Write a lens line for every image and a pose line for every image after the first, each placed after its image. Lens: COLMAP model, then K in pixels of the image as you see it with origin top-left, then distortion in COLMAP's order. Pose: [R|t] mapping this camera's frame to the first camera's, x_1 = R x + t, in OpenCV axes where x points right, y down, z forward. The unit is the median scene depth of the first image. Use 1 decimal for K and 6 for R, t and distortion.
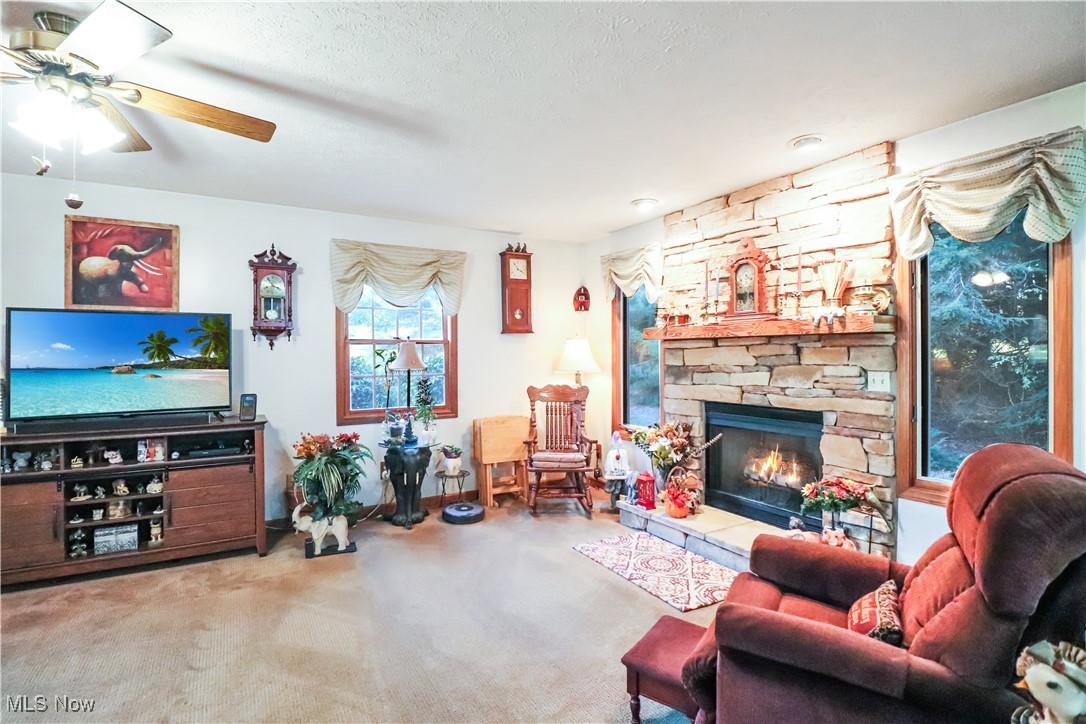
lens RADIAL K [[516.3, 0, 543.9], [0, 516.3, 355.7], [0, 0, 1]] dist [-0.000688, -0.014511]
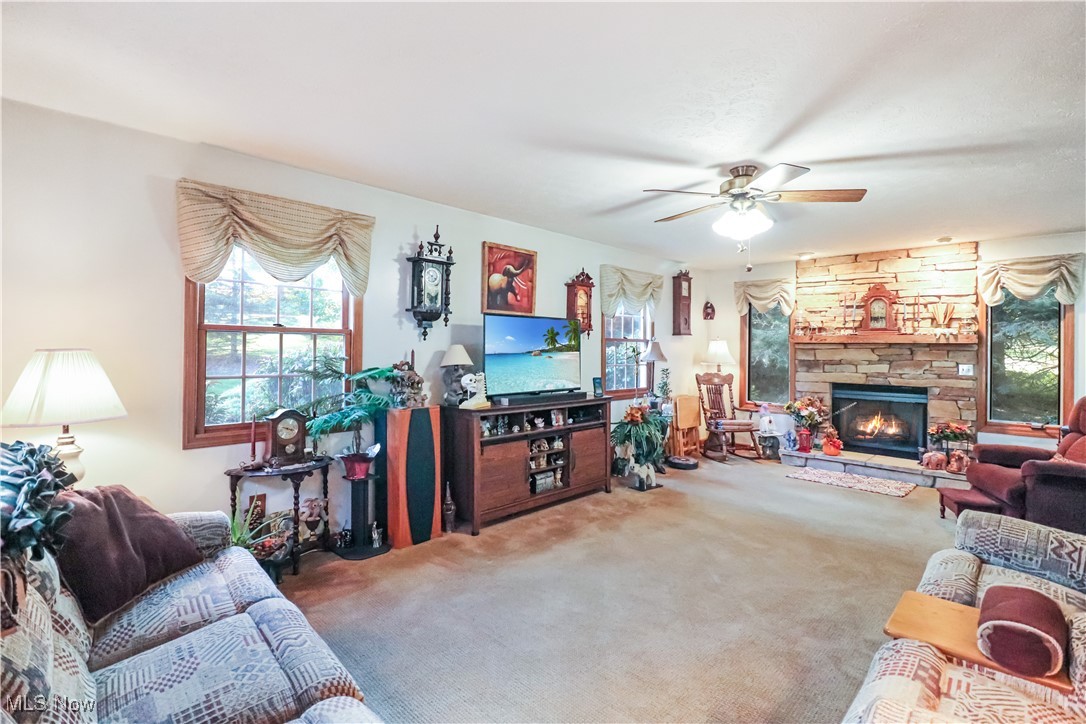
lens RADIAL K [[508.0, 0, 544.6], [0, 508.0, 347.8], [0, 0, 1]] dist [0.001045, -0.014199]
pose [[0.964864, 0.016070, 0.262259, -1.095518], [-0.015639, 0.999871, -0.003731, 0.000978], [-0.262285, -0.000502, 0.964990, -0.298288]]
